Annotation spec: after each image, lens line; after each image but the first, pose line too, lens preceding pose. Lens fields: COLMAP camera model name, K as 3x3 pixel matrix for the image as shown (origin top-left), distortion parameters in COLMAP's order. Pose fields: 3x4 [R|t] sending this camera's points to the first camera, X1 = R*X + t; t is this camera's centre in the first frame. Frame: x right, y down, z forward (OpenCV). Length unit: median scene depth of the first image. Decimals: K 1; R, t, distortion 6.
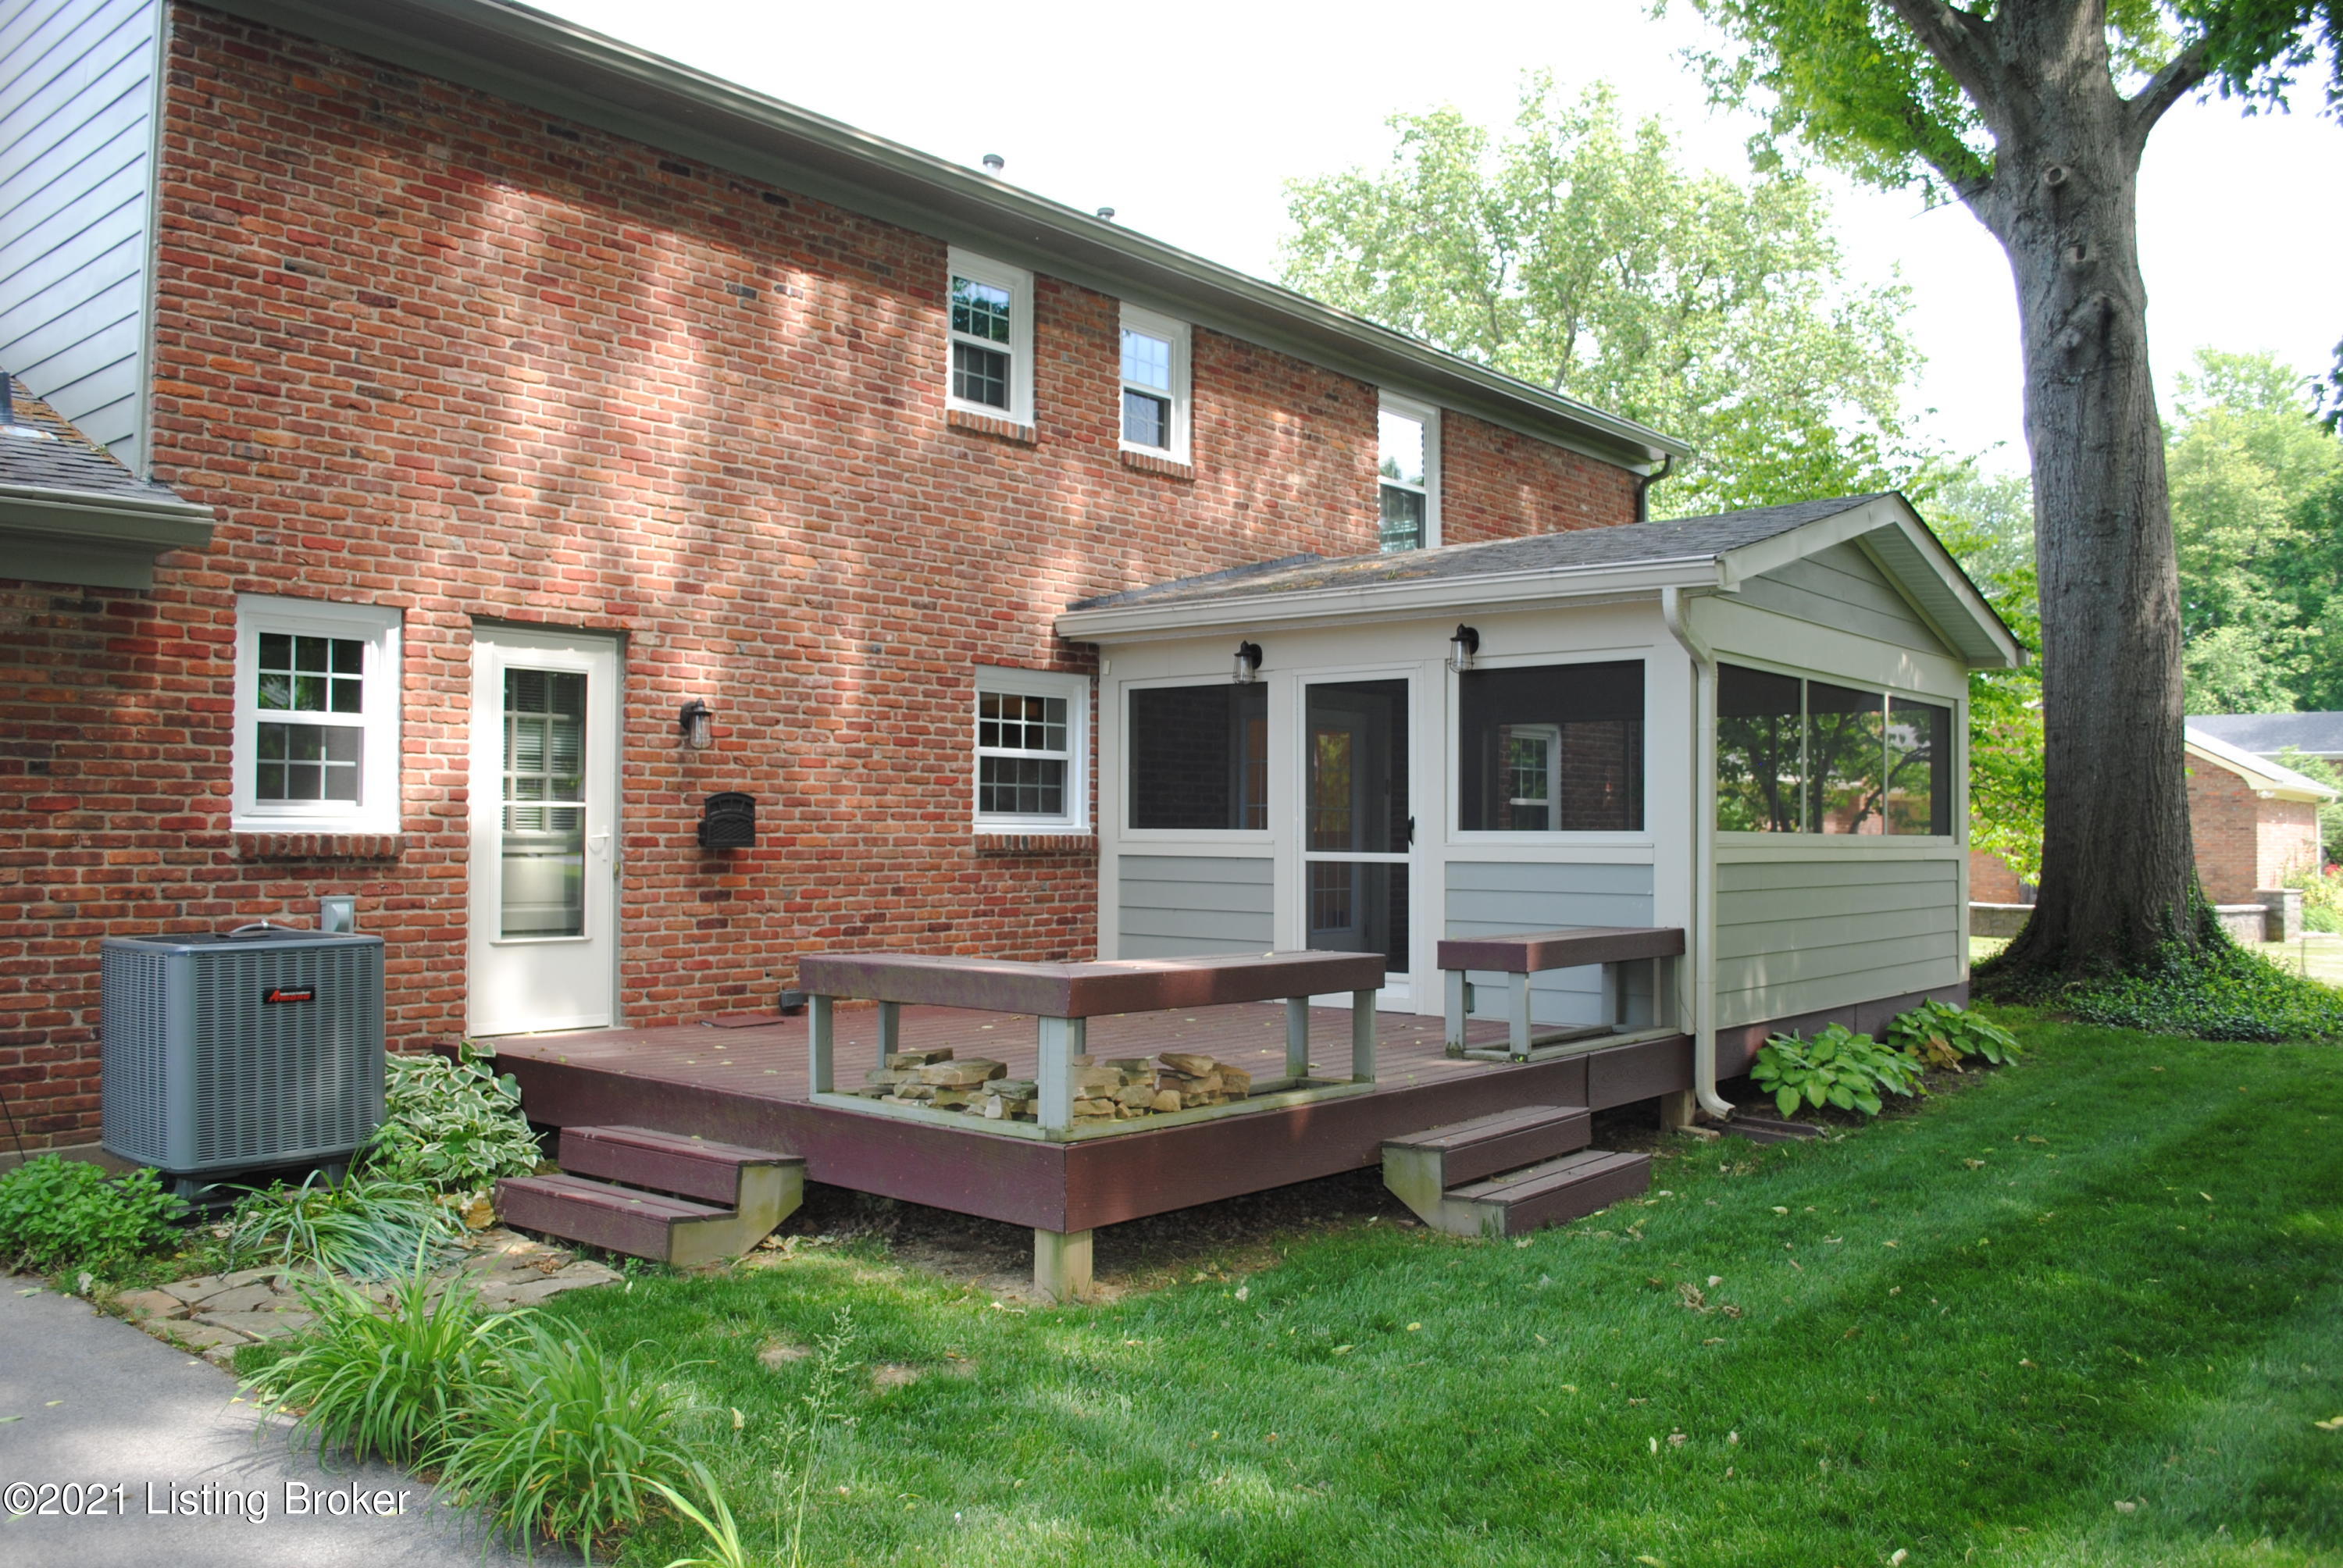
lens RADIAL K [[1833.9, 0, 1182.3], [0, 1833.9, 784.8], [0, 0, 1]] dist [-0.081791, 0.009033]
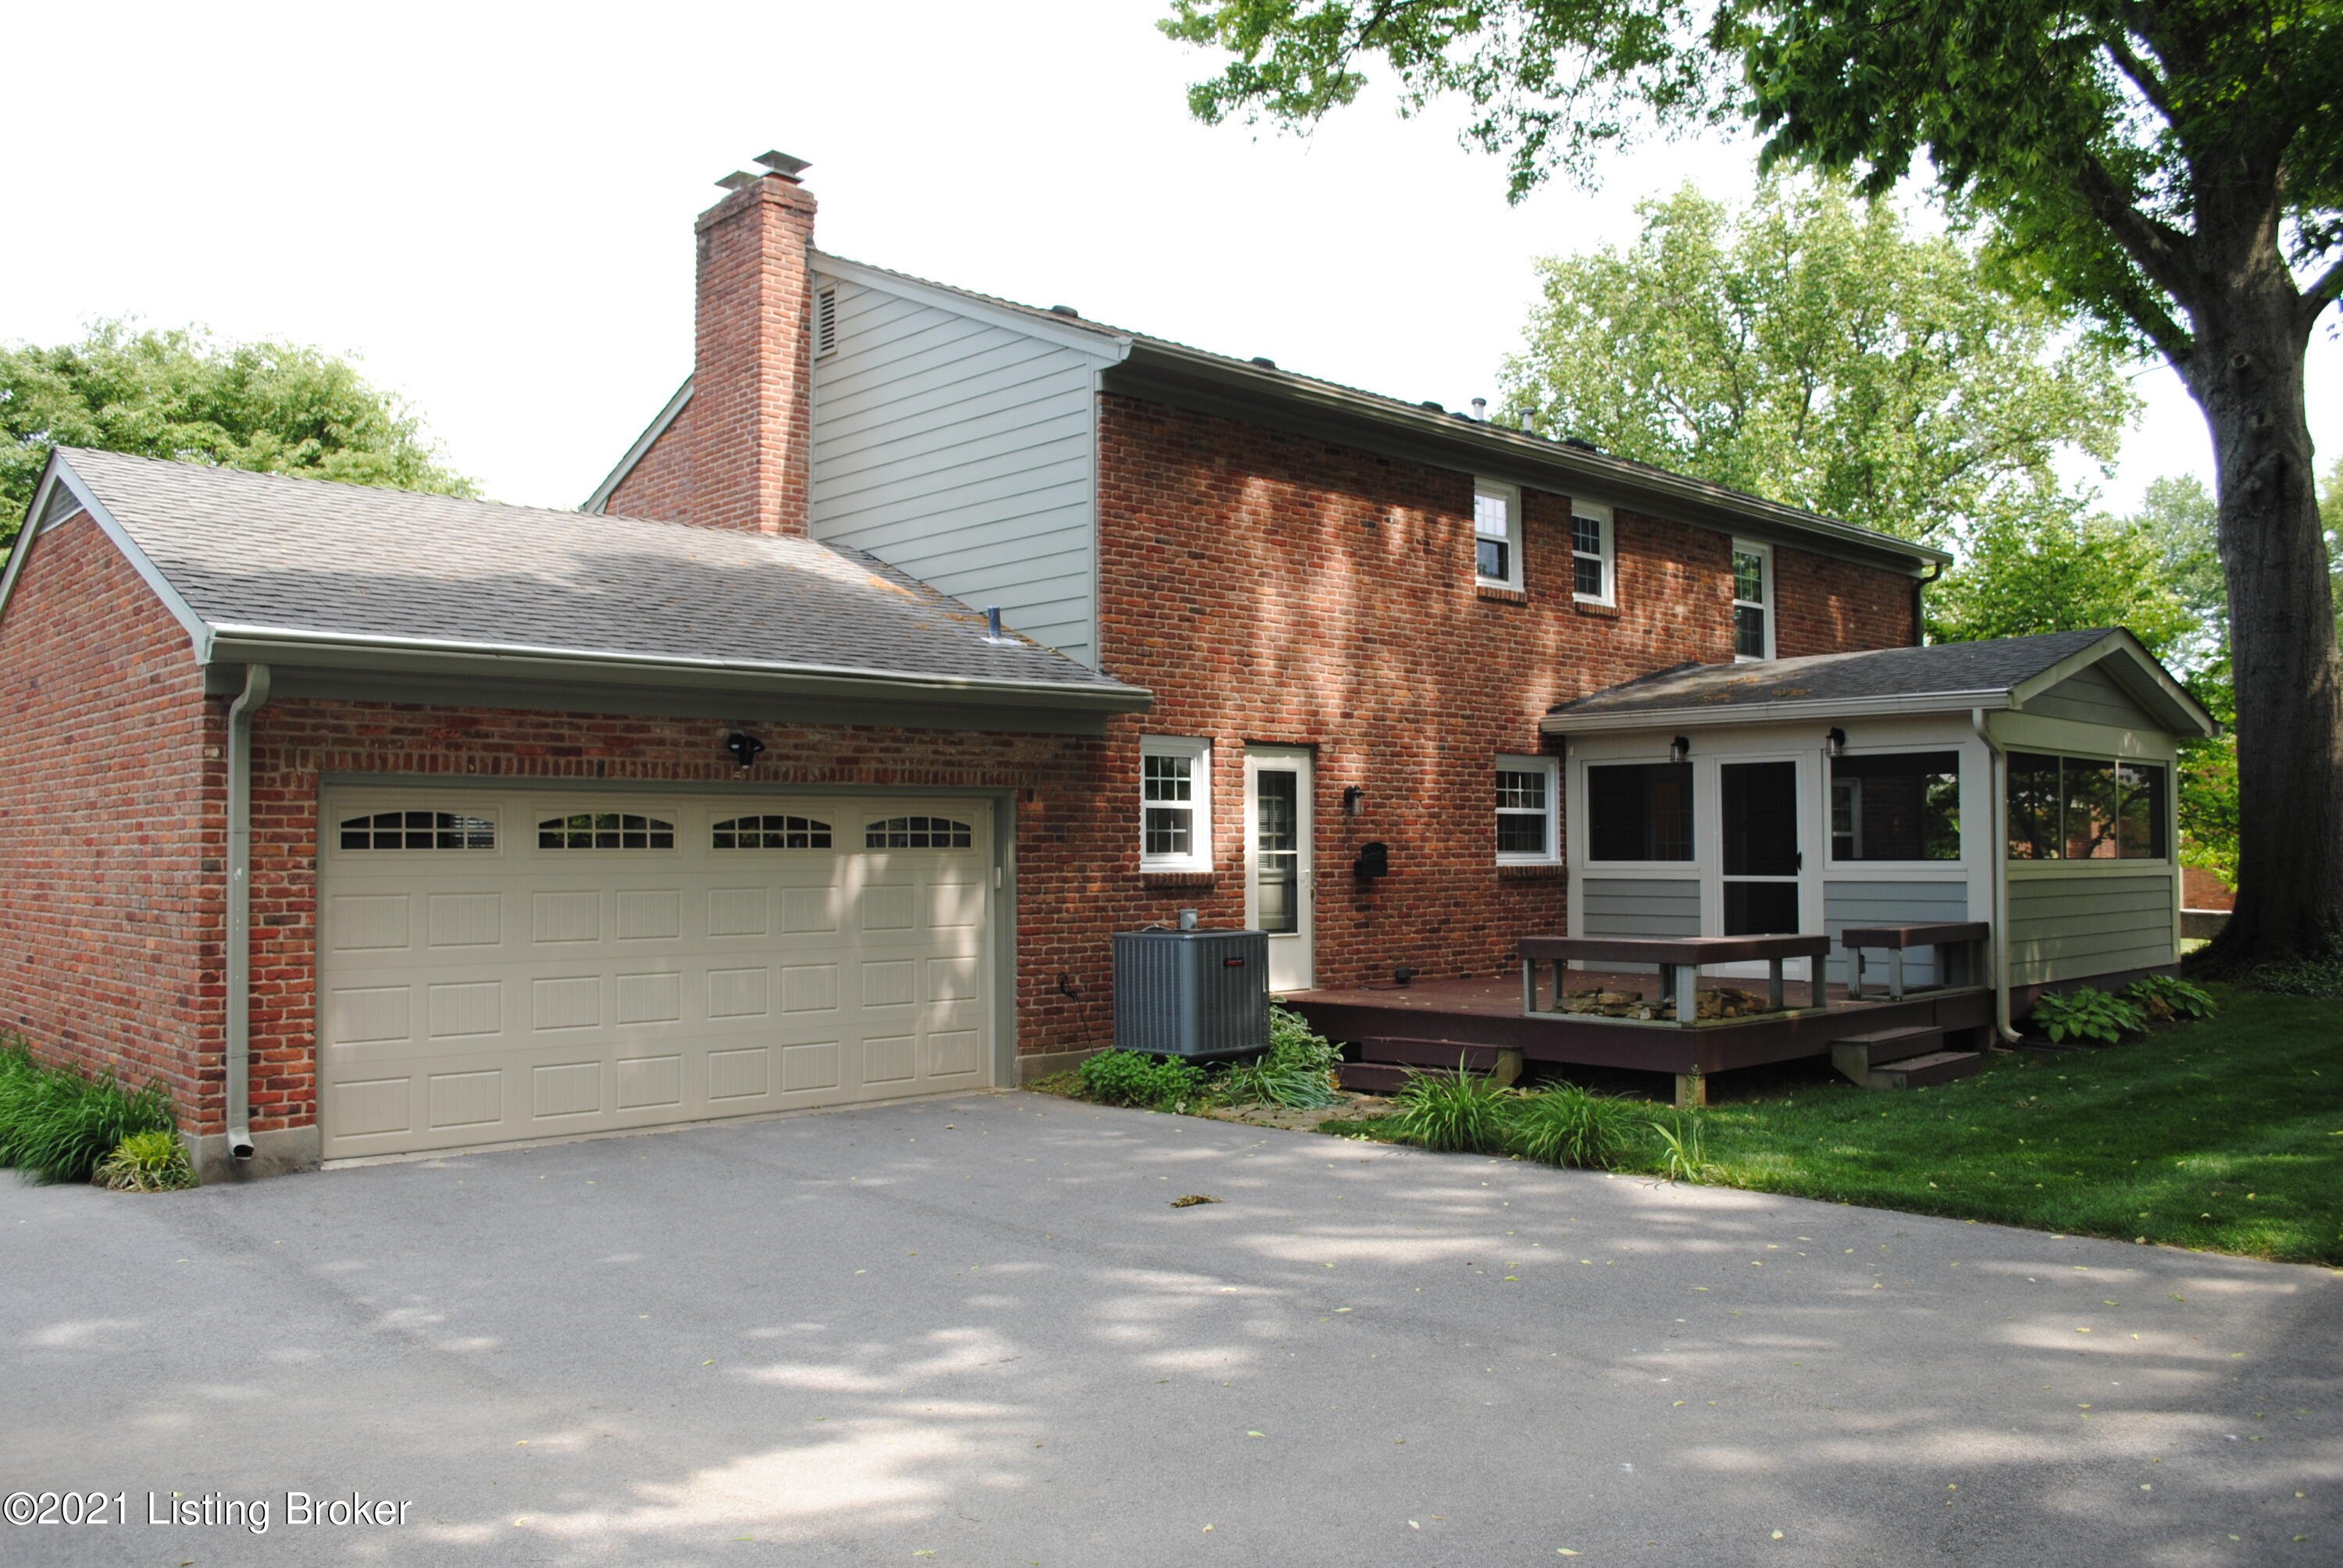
lens RADIAL K [[1833.9, 0, 1182.7], [0, 1833.9, 785.2], [0, 0, 1]] dist [-0.081791, 0.009033]
pose [[0.994233, -0.013987, -0.106322, -0.223749], [0.012945, 0.999861, -0.010485, -0.028959], [0.106453, 0.009048, 0.994277, -0.561534]]
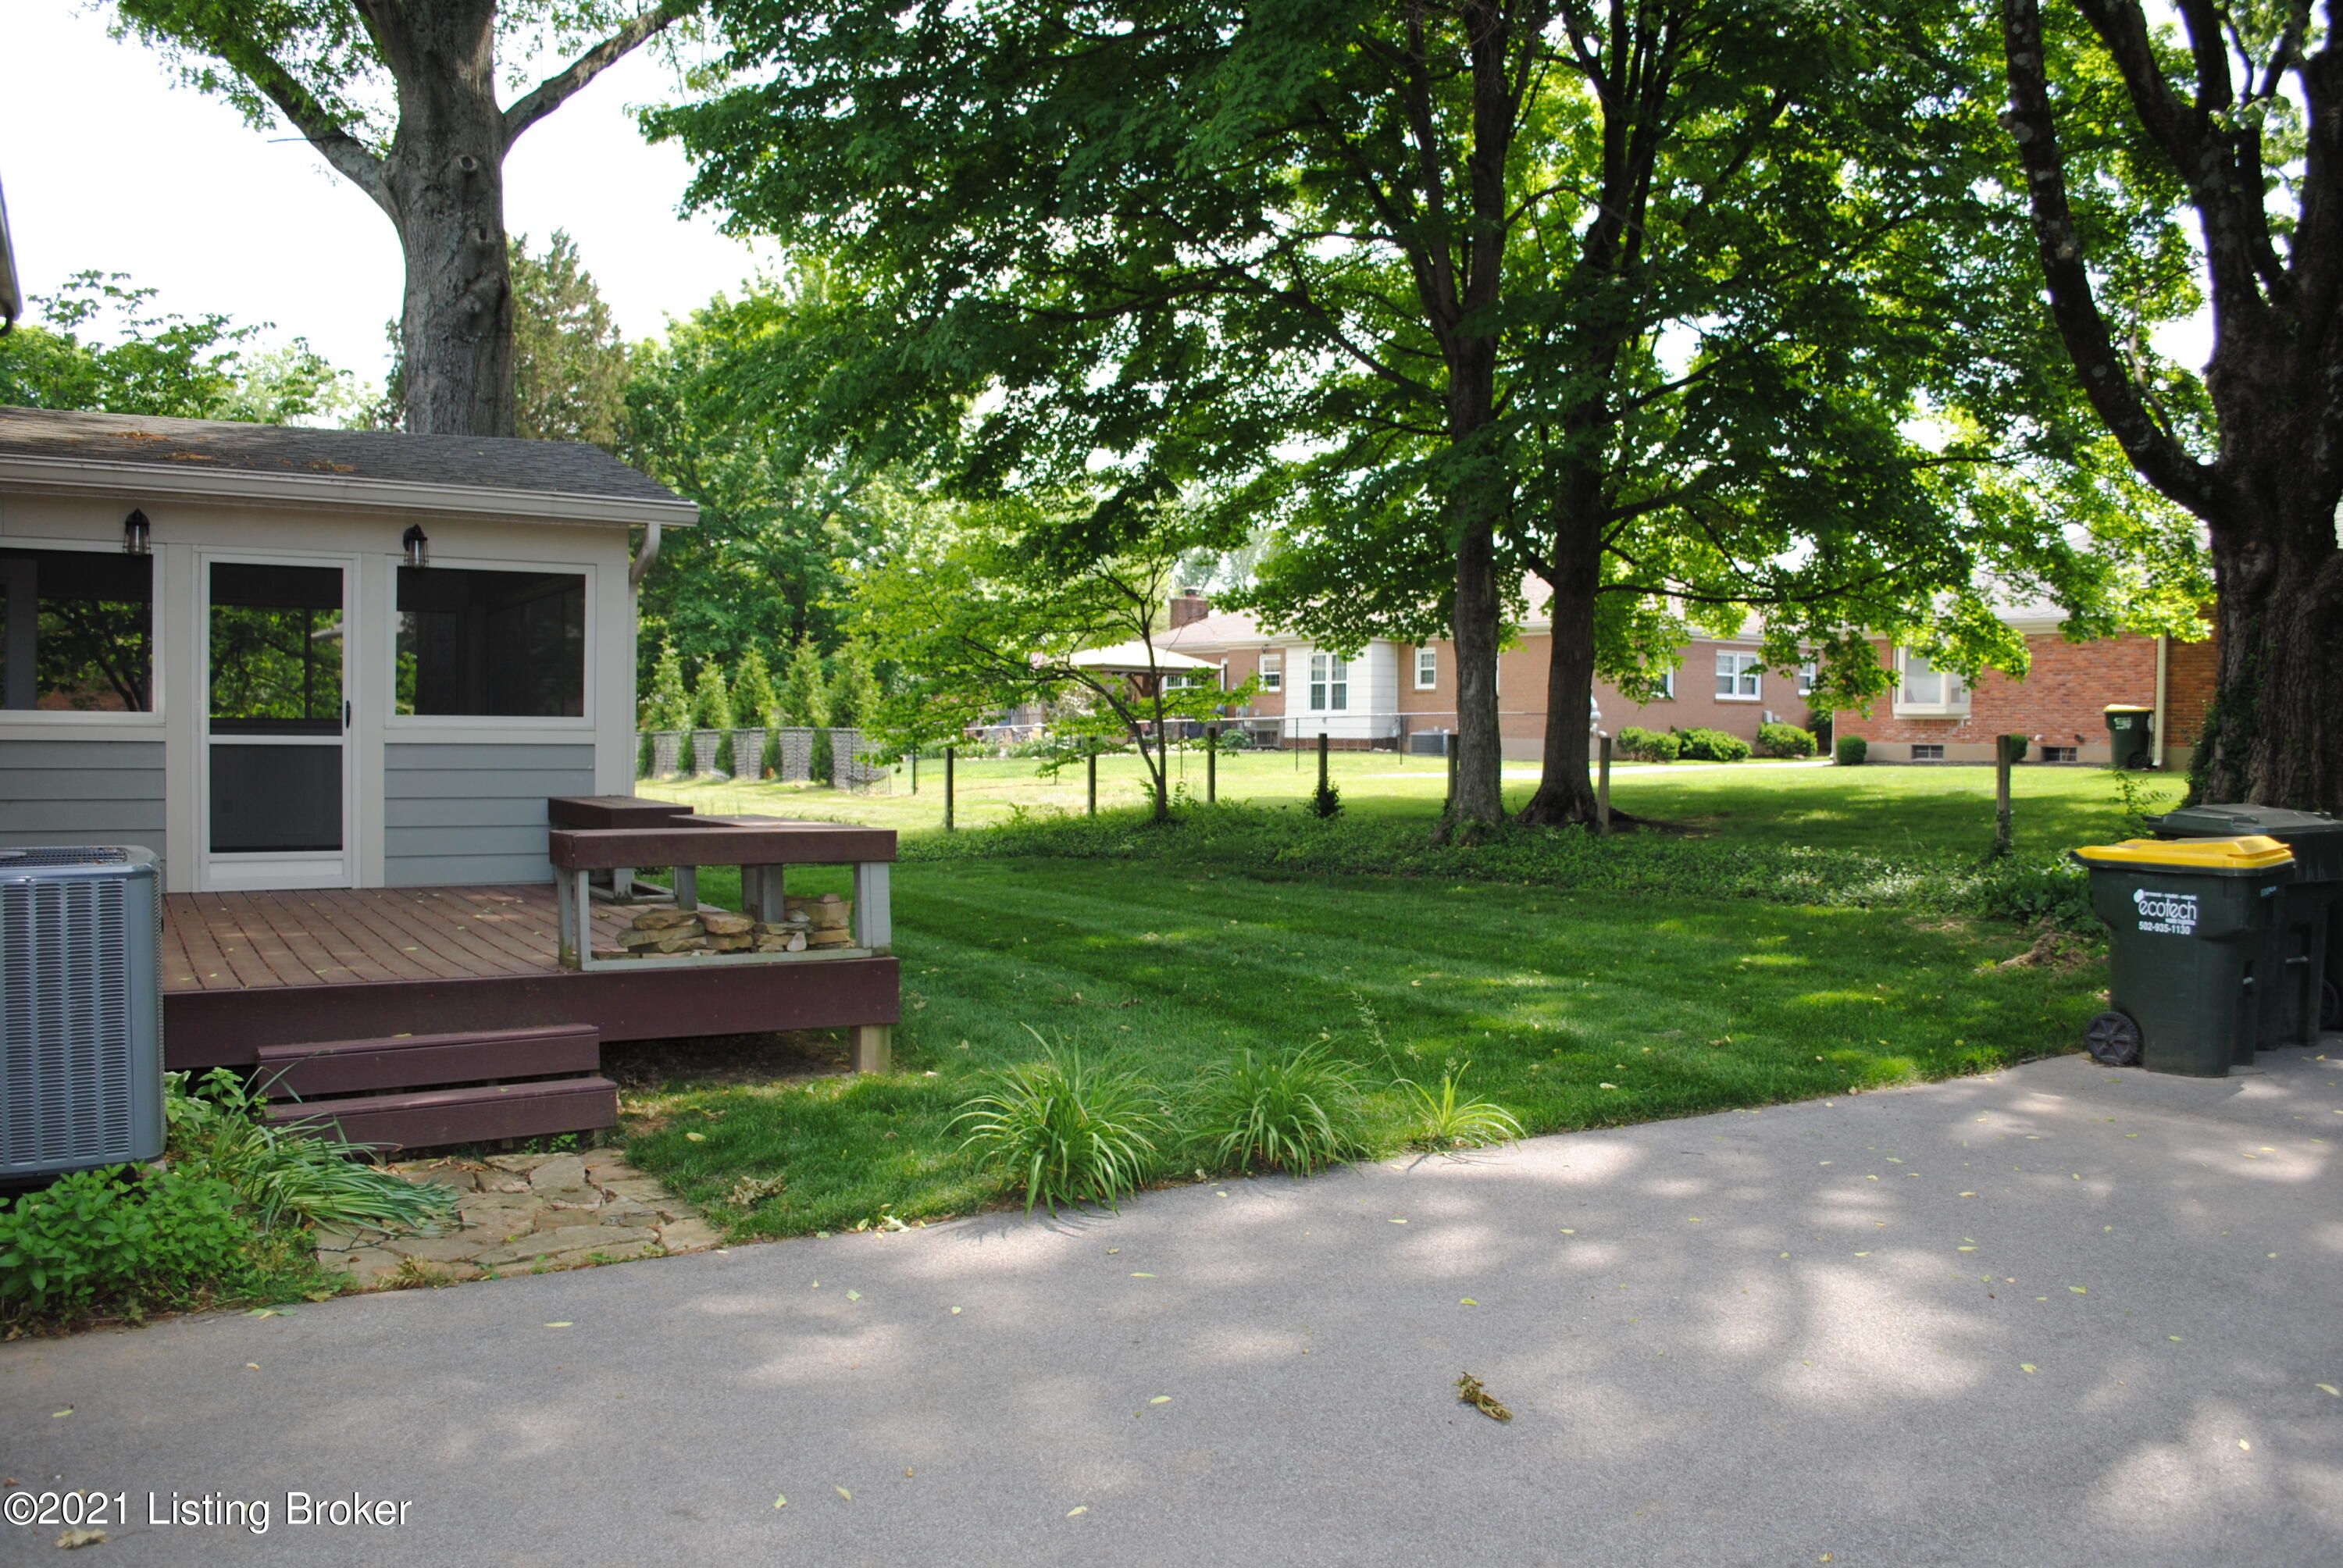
lens RADIAL K [[1833.9, 0, 1189.6], [0, 1833.9, 796.3], [0, 0, 1]] dist [-0.081791, 0.009033]
pose [[0.315981, -0.035253, 0.948110, -0.699614], [-0.032247, 0.998333, 0.047867, 0.007238], [-0.948217, -0.045699, 0.314318, 0.213913]]
